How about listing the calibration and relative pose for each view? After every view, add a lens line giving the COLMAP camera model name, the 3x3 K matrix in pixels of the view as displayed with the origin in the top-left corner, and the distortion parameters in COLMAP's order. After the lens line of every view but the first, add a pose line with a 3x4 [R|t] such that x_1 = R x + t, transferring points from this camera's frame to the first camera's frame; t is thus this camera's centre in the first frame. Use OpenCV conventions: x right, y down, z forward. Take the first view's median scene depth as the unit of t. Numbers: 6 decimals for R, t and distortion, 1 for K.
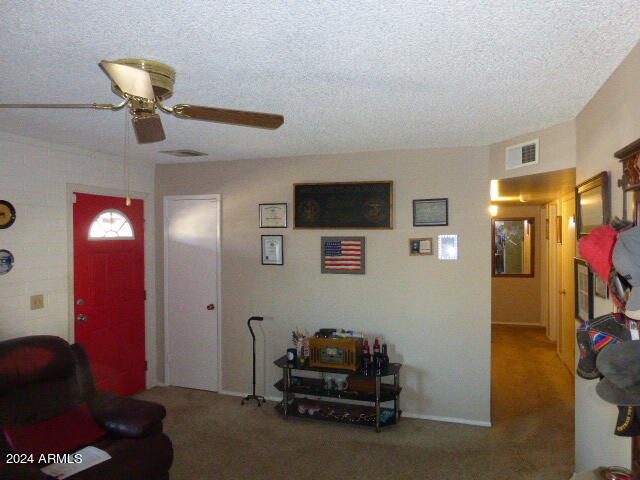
lens RADIAL K [[463.4, 0, 322.5], [0, 463.4, 242.4], [0, 0, 1]] dist [-0.066927, 0.083373]
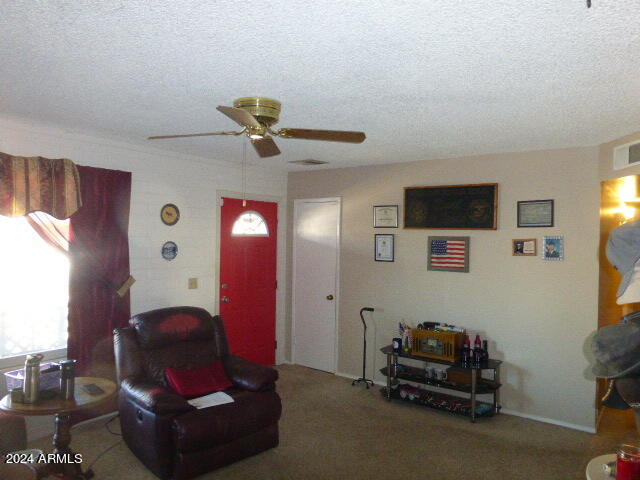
lens RADIAL K [[463.4, 0, 322.5], [0, 463.4, 242.4], [0, 0, 1]] dist [-0.066927, 0.083373]
pose [[0.951293, 0.019240, -0.307687, 0.099323], [-0.021367, 0.999765, -0.003545, 0.011425], [0.307547, 0.009947, 0.951481, -0.098389]]
